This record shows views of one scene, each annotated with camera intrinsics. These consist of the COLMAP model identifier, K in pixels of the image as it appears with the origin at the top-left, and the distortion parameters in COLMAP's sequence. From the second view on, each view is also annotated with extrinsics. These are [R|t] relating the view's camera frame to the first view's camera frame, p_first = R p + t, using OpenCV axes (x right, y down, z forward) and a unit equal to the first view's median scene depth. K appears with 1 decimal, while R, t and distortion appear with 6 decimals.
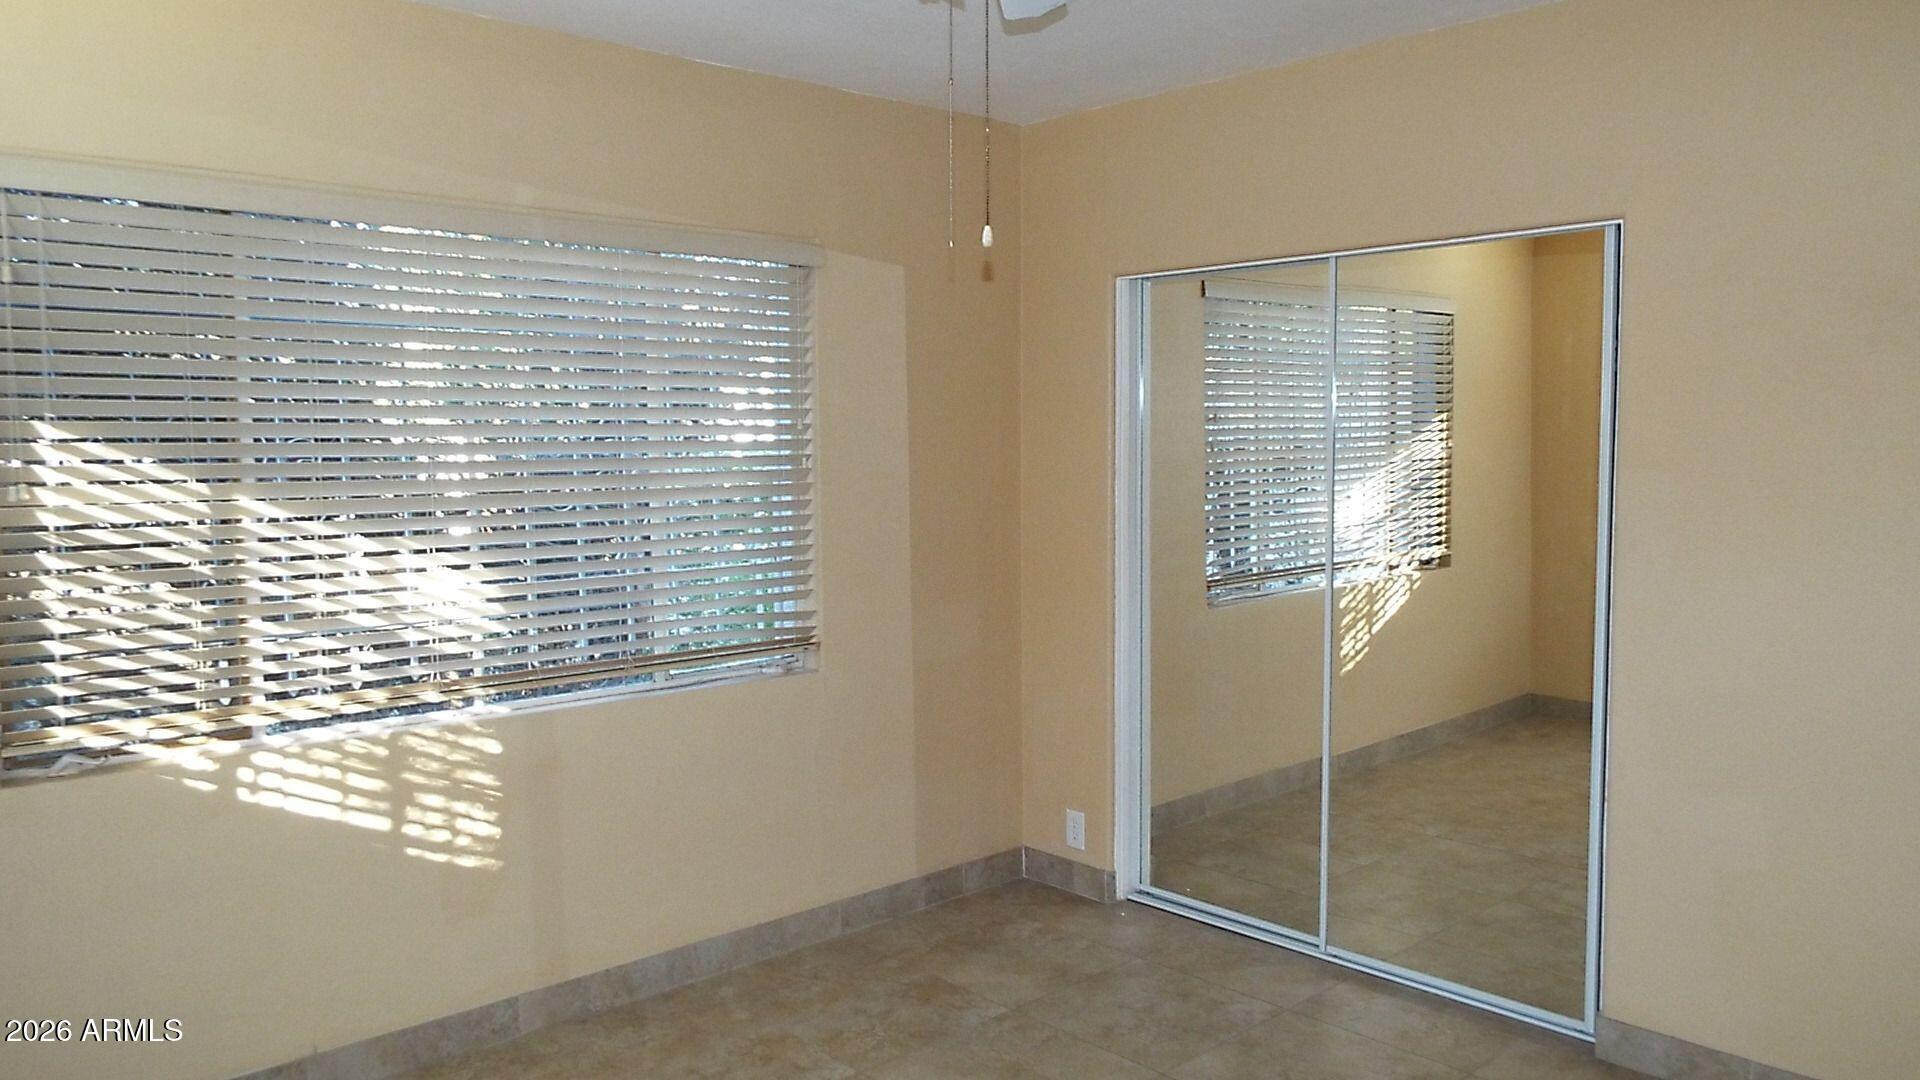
lens RADIAL K [[1440.2, 0, 971.7], [0, 1440.2, 546.3], [0, 0, 1]] dist [-0.010642, 0.002192]
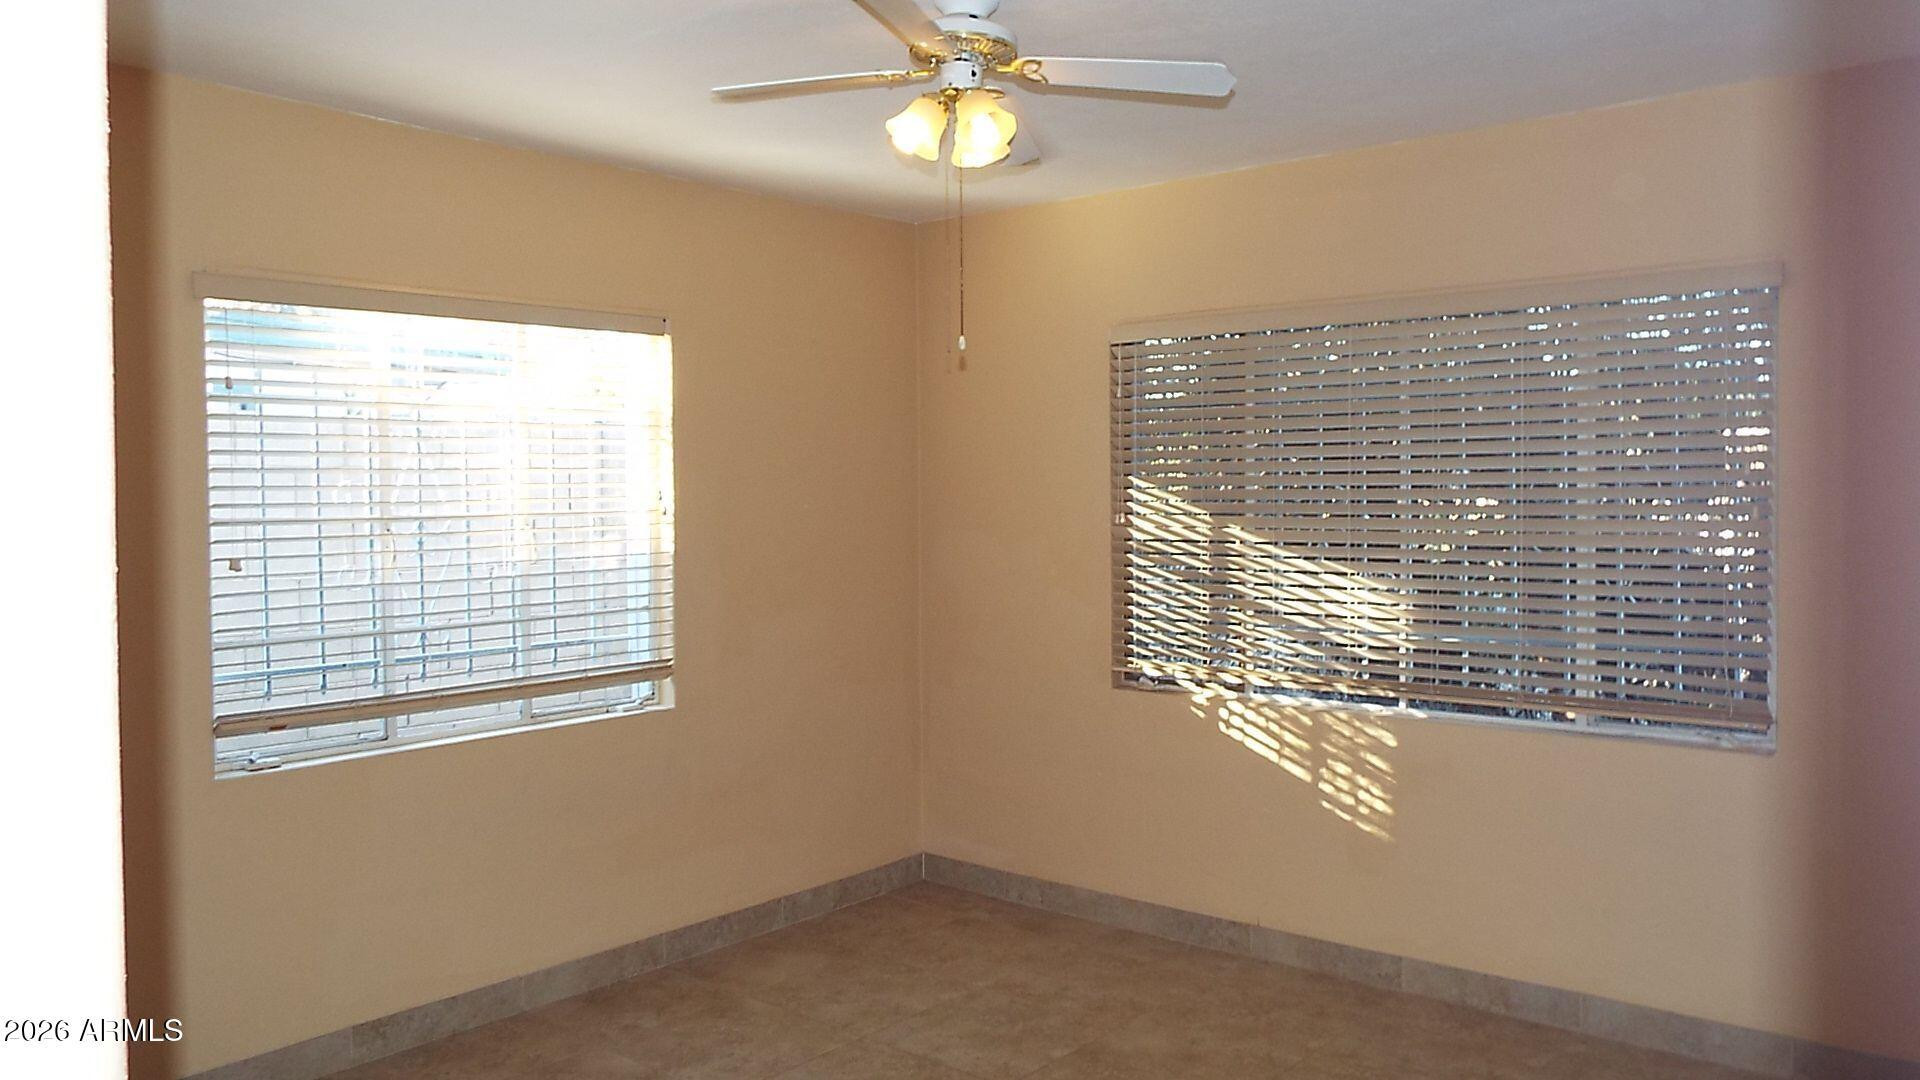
lens RADIAL K [[1440.2, 0, 969.0], [0, 1440.2, 536.9], [0, 0, 1]] dist [-0.010642, 0.002192]
pose [[0.094122, 0.030096, -0.995106, 0.860342], [-0.074102, 0.996982, 0.023144, -0.033740], [0.992799, 0.071561, 0.096068, 0.536830]]
